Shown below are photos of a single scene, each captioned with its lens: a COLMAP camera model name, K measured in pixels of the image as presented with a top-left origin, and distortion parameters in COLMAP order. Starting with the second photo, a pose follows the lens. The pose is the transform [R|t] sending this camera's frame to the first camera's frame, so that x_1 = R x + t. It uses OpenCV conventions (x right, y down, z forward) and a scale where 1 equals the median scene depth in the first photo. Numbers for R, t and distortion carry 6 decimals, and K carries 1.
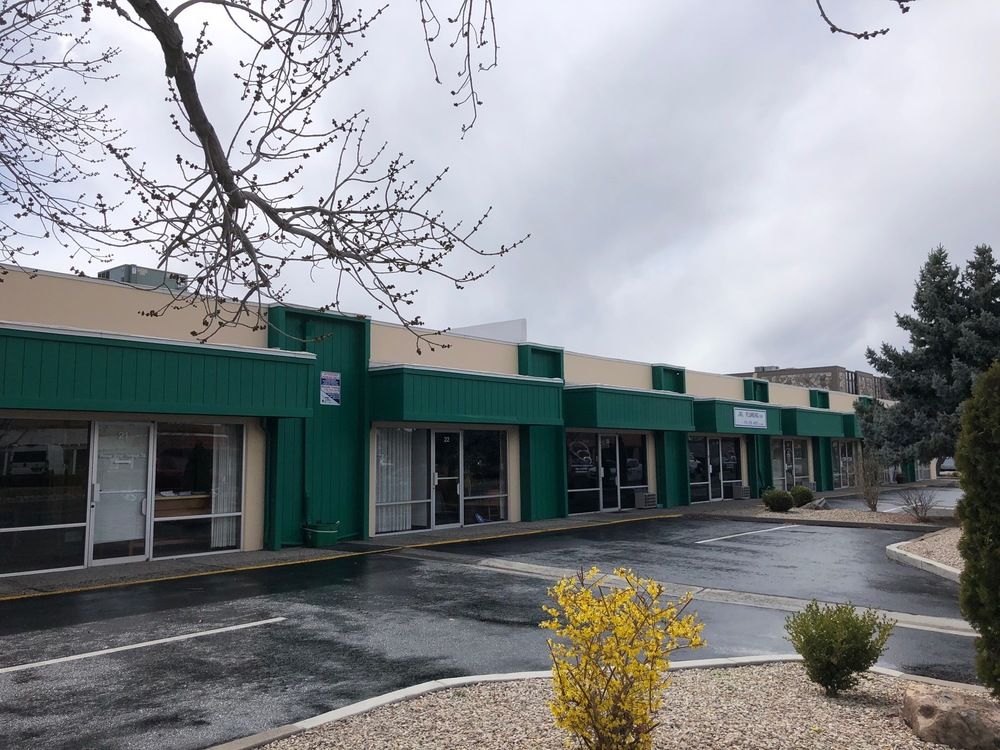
lens RADIAL K [[810.0, 0, 490.8], [0, 810.0, 364.0], [0, 0, 1]] dist [0.021018, -0.006934]
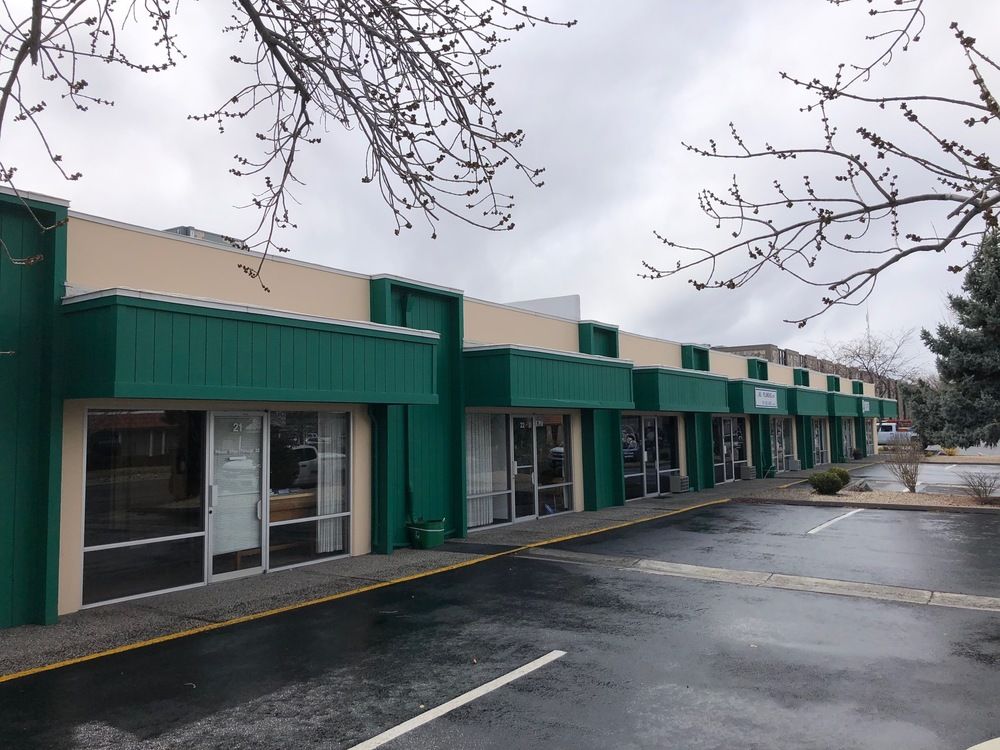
lens RADIAL K [[813.7, 0, 497.9], [0, 813.7, 359.4], [0, 0, 1]] dist [0.010487, 0.015309]
pose [[0.993299, 0.003080, 0.115529, -0.199096], [-0.005830, 0.999707, 0.023476, -0.003701], [-0.115423, -0.023992, 0.993027, 0.086756]]
